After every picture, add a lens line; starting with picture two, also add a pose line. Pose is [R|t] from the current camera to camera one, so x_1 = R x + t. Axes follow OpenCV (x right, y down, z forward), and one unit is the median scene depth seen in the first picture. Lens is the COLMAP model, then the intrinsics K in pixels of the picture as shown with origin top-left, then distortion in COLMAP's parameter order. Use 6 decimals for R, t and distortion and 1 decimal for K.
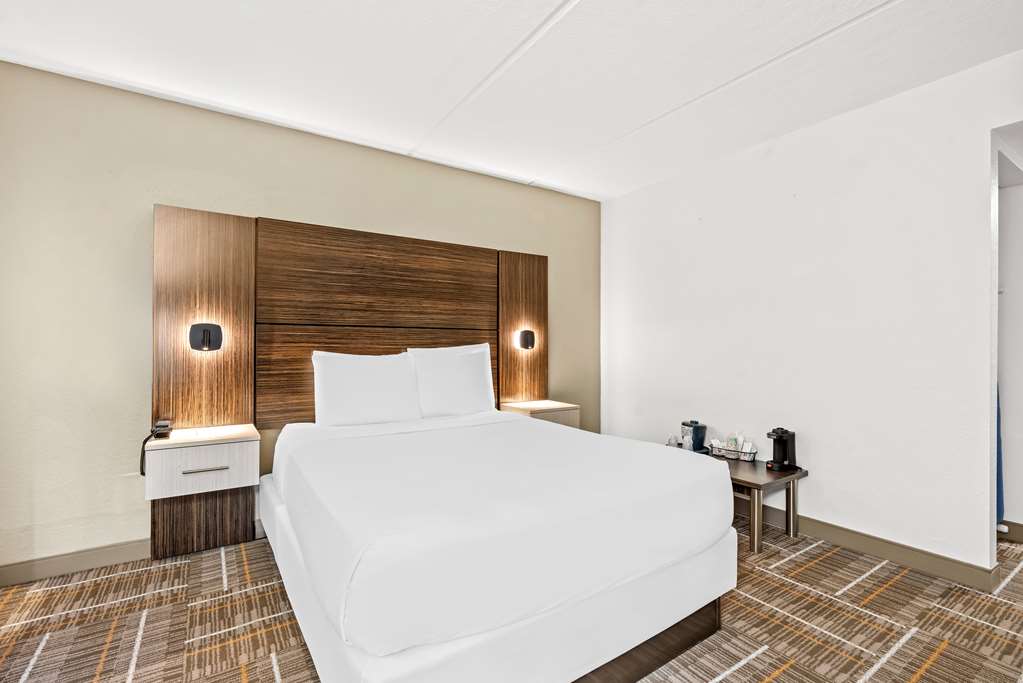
lens RADIAL K [[470.3, 0, 511.5], [0, 470.3, 341.5], [0, 0, 1]] dist [-0.032214, -0.000332]
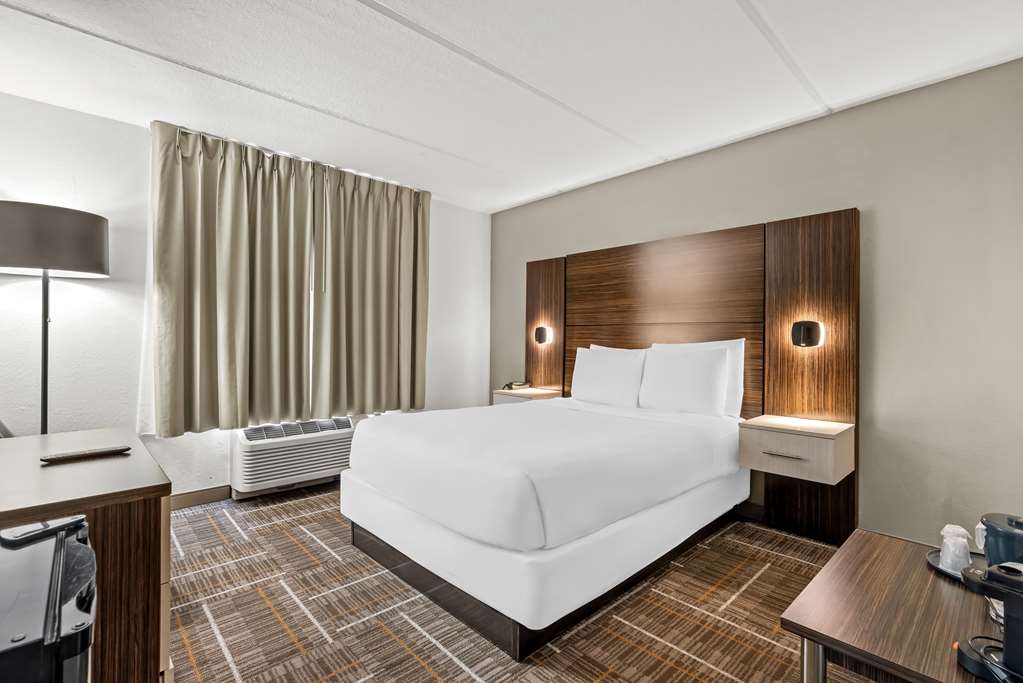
lens RADIAL K [[464.3, 0, 511.5], [0, 464.3, 341.5], [0, 0, 1]] dist [-0.000675, 0.000031]
pose [[0.165845, 0.003986, -0.986144, 0.688763], [0.002513, 0.999987, 0.004465, 0.003336], [0.986149, -0.003219, 0.165833, 0.435988]]
